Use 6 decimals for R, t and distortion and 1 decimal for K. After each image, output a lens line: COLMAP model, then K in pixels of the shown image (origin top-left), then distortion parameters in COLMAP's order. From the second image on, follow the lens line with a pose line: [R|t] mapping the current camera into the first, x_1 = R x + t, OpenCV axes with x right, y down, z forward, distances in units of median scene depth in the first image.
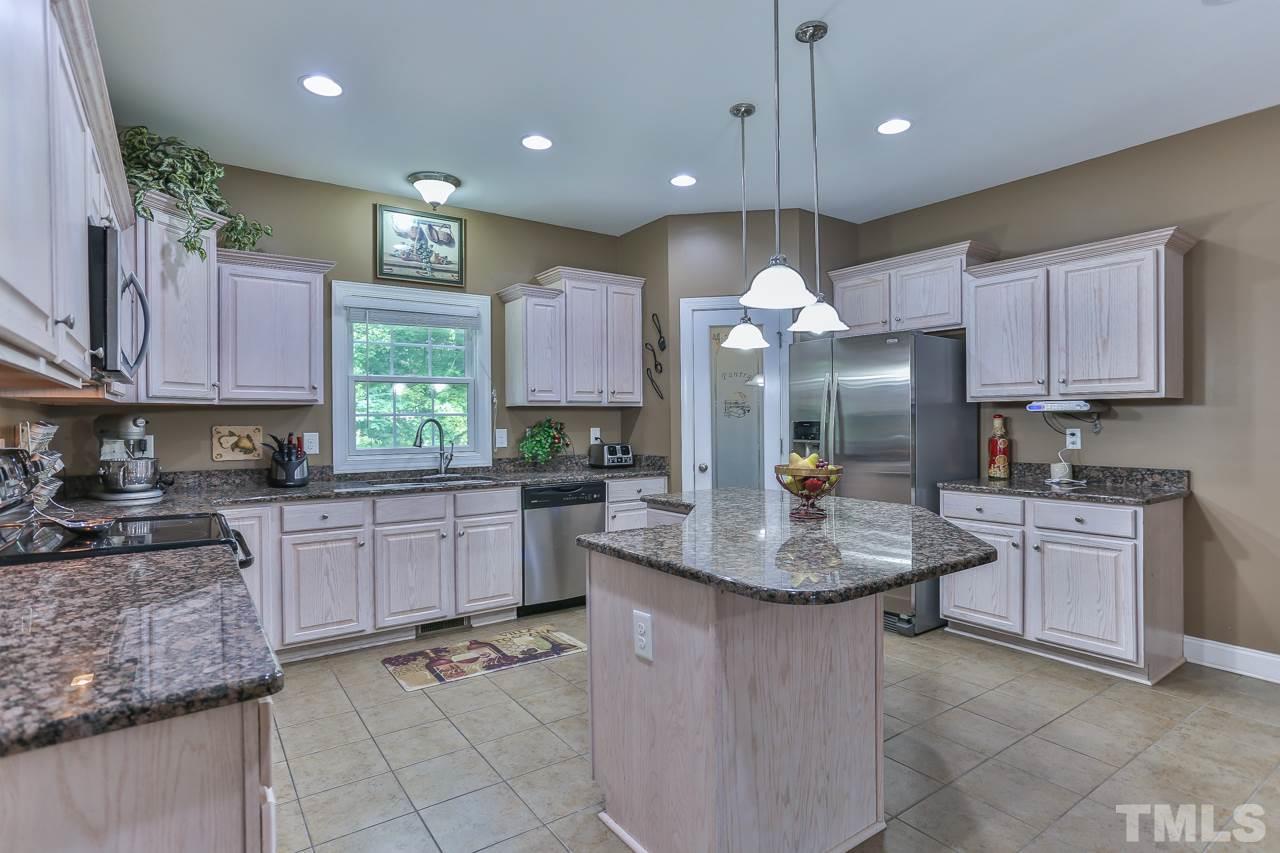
lens RADIAL K [[647.6, 0, 641.7], [0, 647.6, 423.1], [0, 0, 1]] dist [-0.041564, 0.000050]
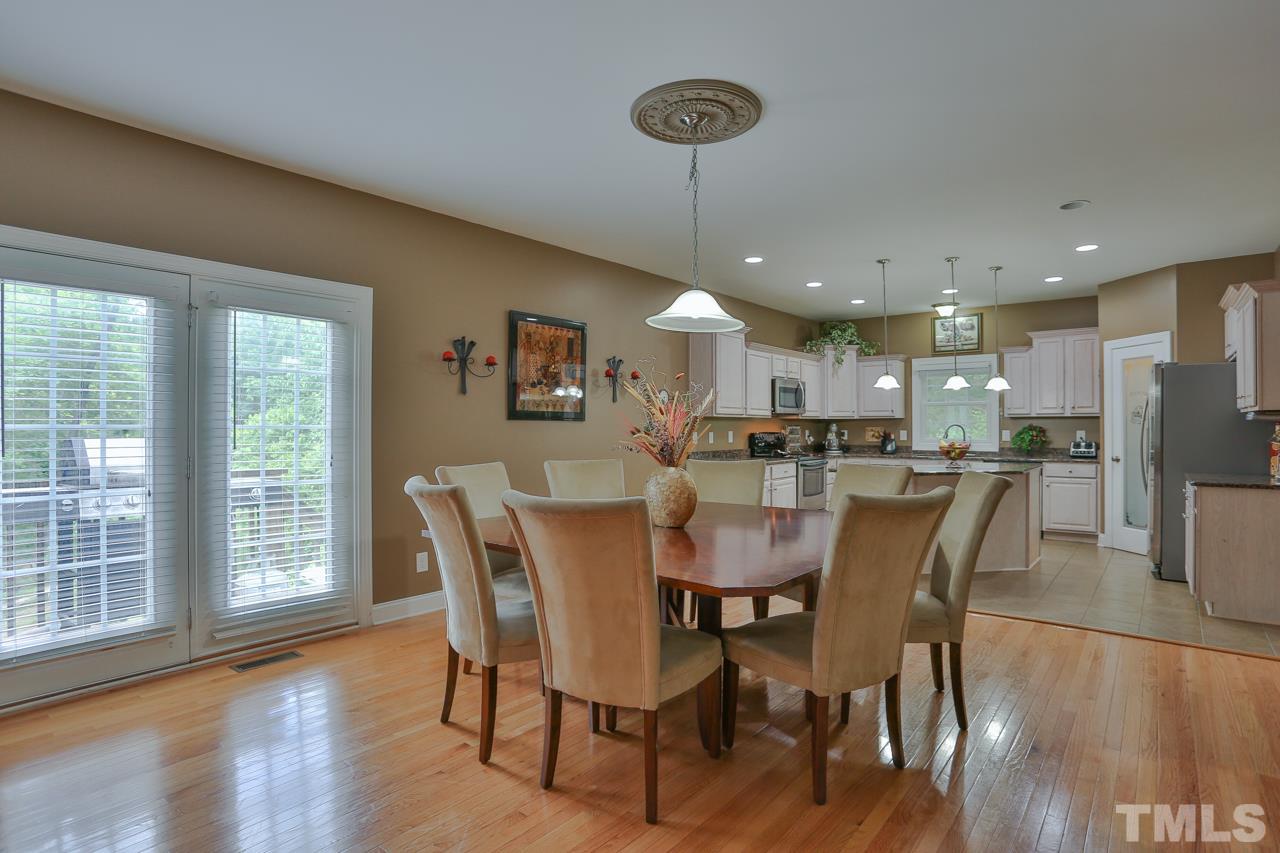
lens RADIAL K [[647.6, 0, 640.5], [0, 647.6, 425.2], [0, 0, 1]] dist [-0.041564, 0.000050]
pose [[0.272186, 0.005156, -0.962231, 1.263122], [-0.006331, 0.999974, 0.003567, -0.004624], [0.962224, 0.005121, 0.272212, -0.429474]]
